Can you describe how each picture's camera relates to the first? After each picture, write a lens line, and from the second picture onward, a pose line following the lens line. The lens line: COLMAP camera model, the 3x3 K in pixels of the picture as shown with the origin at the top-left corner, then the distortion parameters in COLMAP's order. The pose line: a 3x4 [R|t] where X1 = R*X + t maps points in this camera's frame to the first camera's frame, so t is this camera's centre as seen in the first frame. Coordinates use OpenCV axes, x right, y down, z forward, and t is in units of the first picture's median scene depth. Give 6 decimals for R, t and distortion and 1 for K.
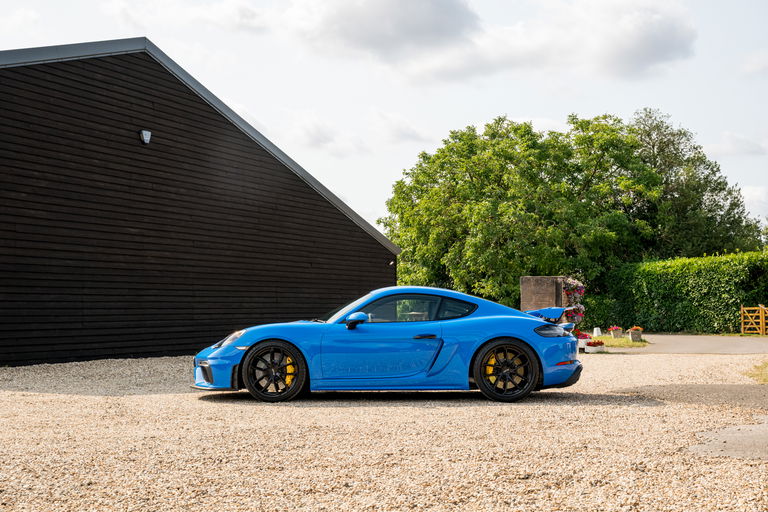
lens RADIAL K [[931.6, 0, 379.1], [0, 931.6, 257.7], [0, 0, 1]] dist [-0.016655, 0.000000]
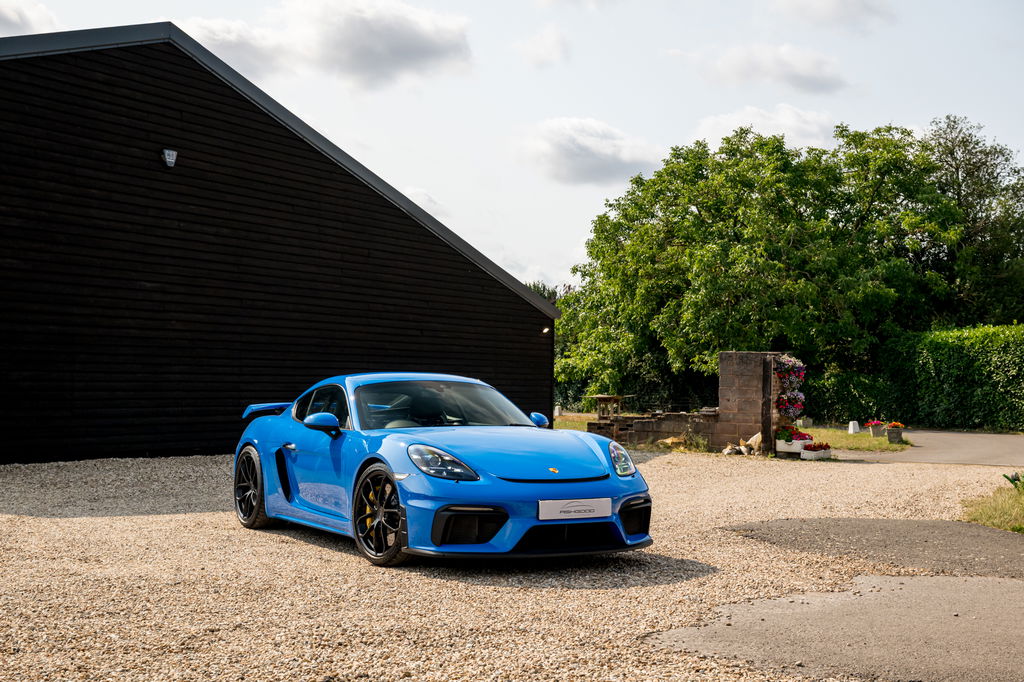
lens RADIAL K [[1252.0, 0, 512.8], [0, 1252.0, 343.8], [0, 0, 1]] dist [-0.012593, 0.000000]
pose [[0.997003, 0.014231, -0.076036, 0.090955], [-0.012524, 0.999660, 0.022882, -0.008117], [0.076336, -0.021861, 0.996842, 0.027558]]
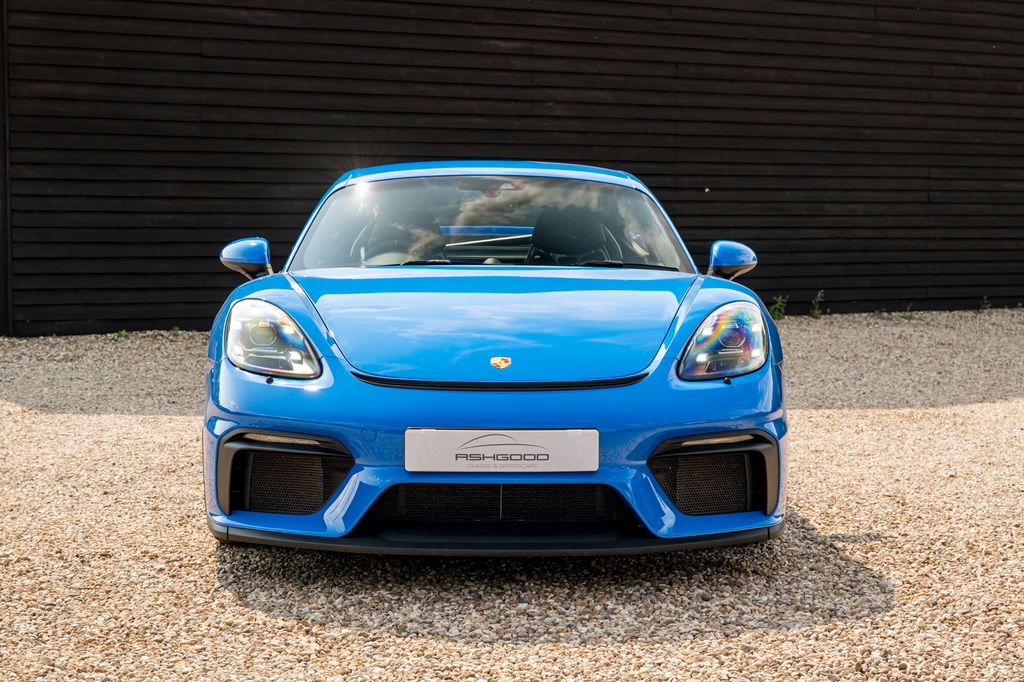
lens RADIAL K [[1861.7, 0, 503.1], [0, 1861.7, 346.7], [0, 0, 1]] dist [0.035931, 0.000000]
pose [[0.850876, 0.048619, -0.523112, 0.205116], [0.019194, 0.992167, 0.123434, 0.004565], [0.525016, -0.115067, 0.843278, 0.185417]]
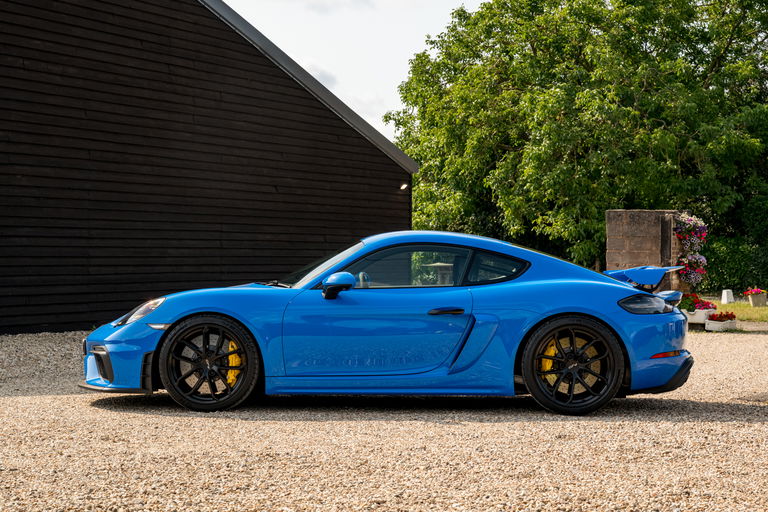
lens RADIAL K [[1467.6, 0, 387.6], [0, 1467.6, 252.3], [0, 0, 1]] dist [-0.013736, 0.000000]
pose [[0.999954, 0.009575, -0.000518, 0.004666], [-0.009533, 0.998501, 0.053904, -0.004540], [0.001034, -0.053896, 0.998546, 0.000510]]
